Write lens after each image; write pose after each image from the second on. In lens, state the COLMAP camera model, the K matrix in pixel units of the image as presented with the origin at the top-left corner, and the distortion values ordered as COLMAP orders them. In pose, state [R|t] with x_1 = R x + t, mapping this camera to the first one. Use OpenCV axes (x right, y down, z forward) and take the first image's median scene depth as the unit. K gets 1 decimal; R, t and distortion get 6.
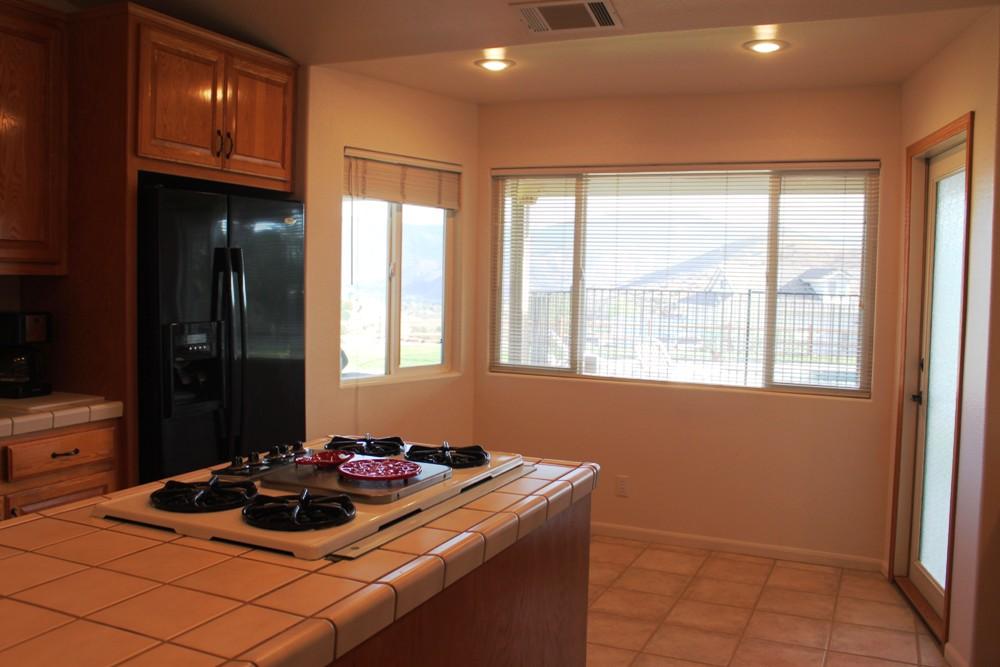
lens RADIAL K [[878.8, 0, 500.0], [0, 878.8, 333.5], [0, 0, 1]] dist [-0.156696, 0.140080]
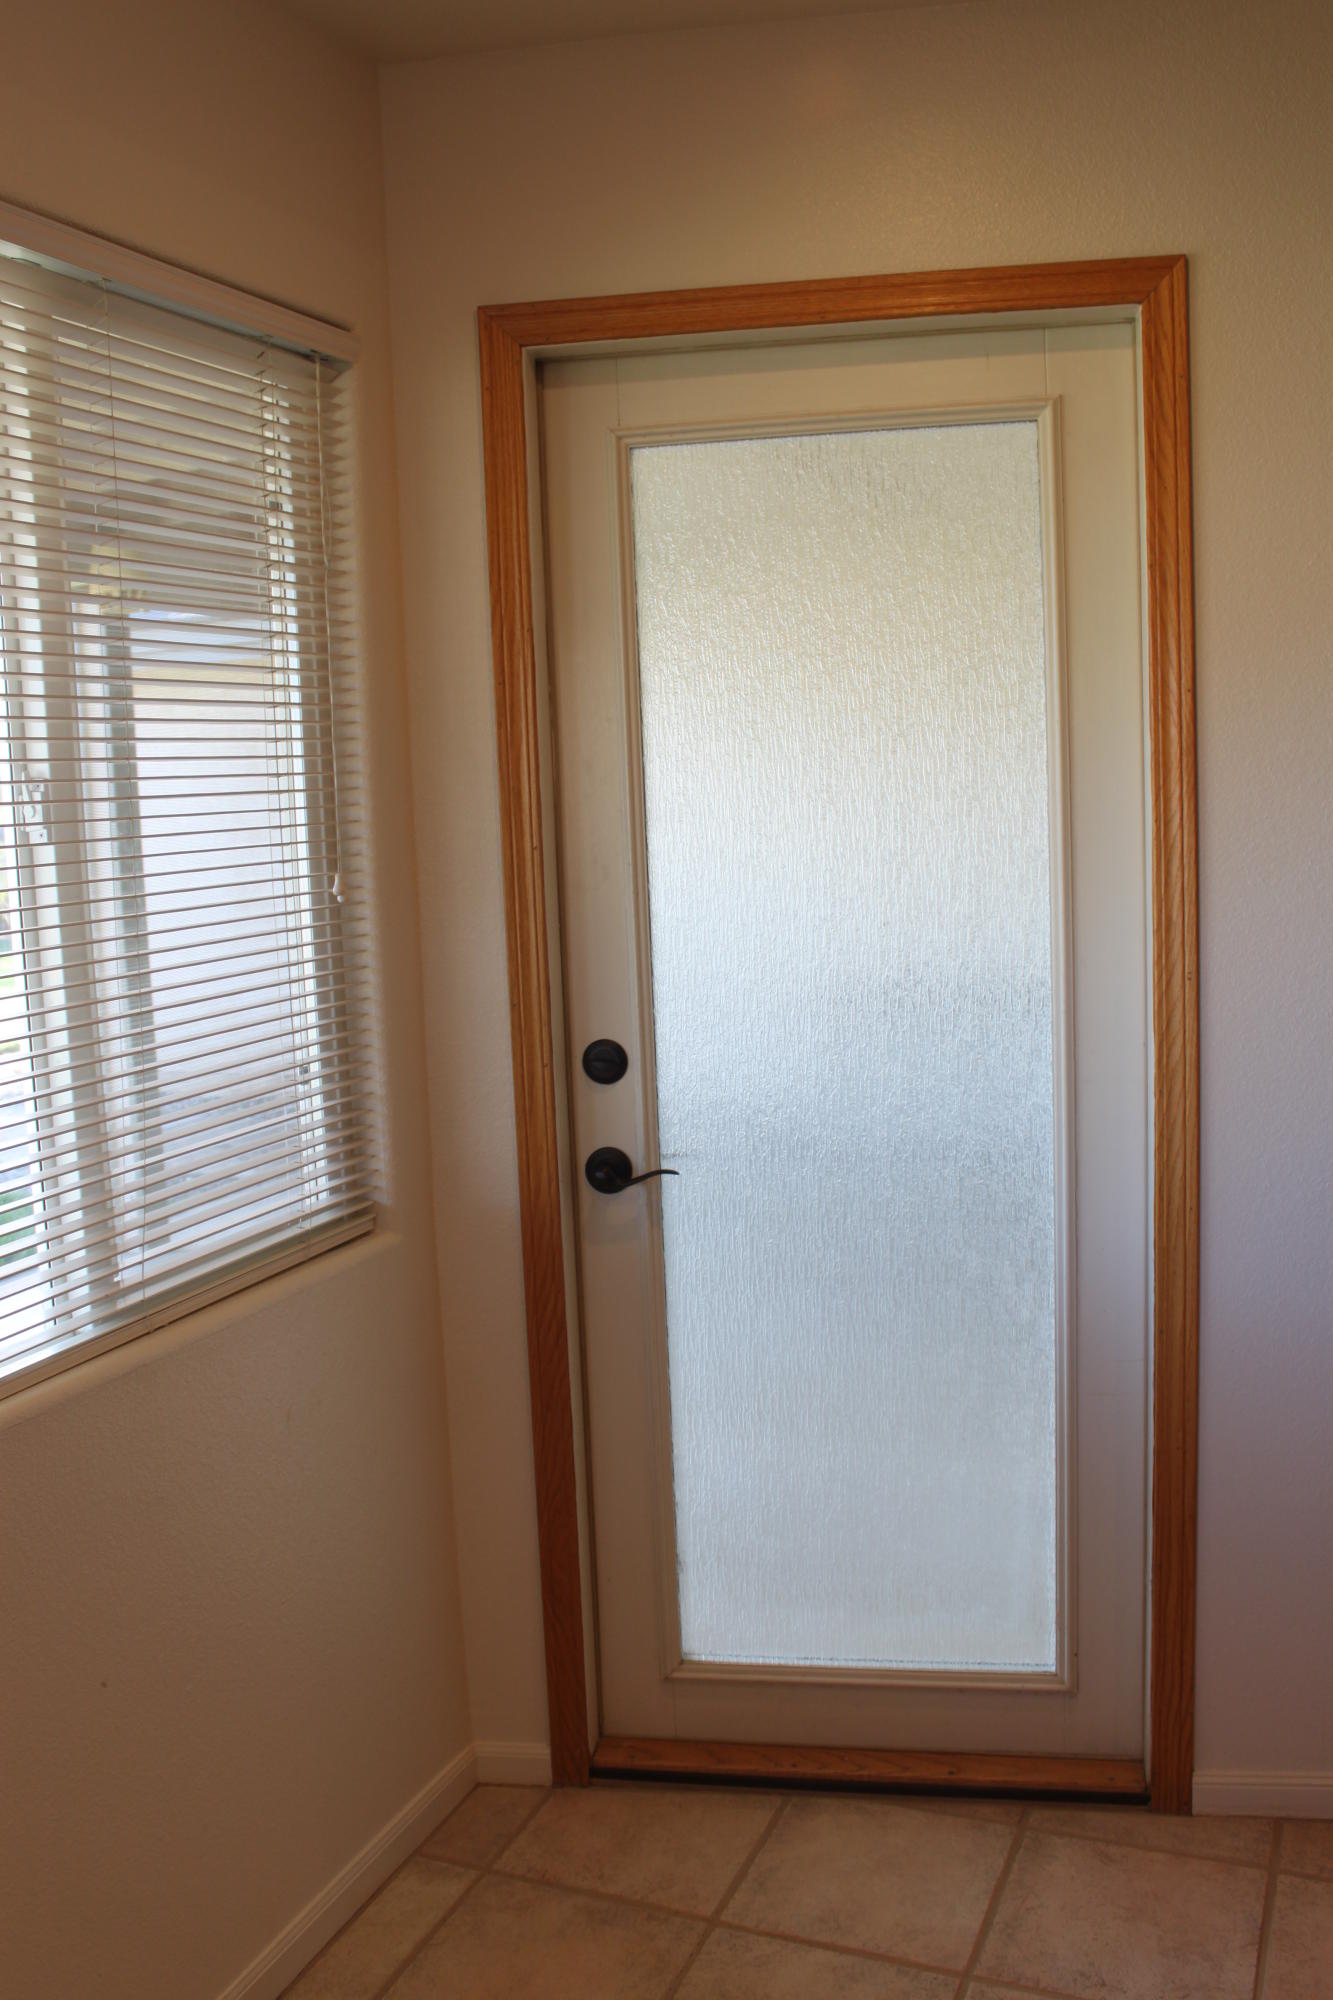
lens RADIAL K [[1757.6, 0, 677.7], [0, 1757.6, 970.8], [0, 0, 1]] dist [-0.156696, 0.140080]
pose [[-0.034731, -0.132838, 0.990529, -0.104174], [0.097016, 0.985998, 0.135632, -0.069746], [-0.994677, 0.100807, -0.021357, 0.912364]]
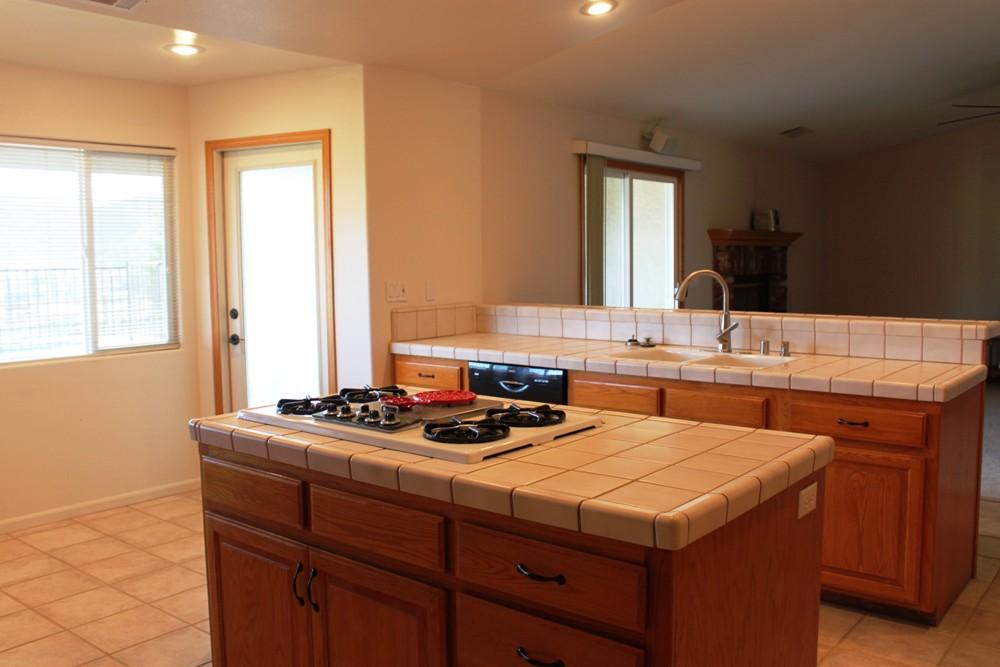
lens RADIAL K [[867.3, 0, 500.0], [0, 867.3, 333.5], [0, 0, 1]] dist [-0.166359, 0.173786]
pose [[0.267207, -0.114326, 0.956833, -0.587630], [0.079991, 0.992142, 0.096206, -0.023305], [-0.960313, 0.050831, 0.274253, 0.244451]]
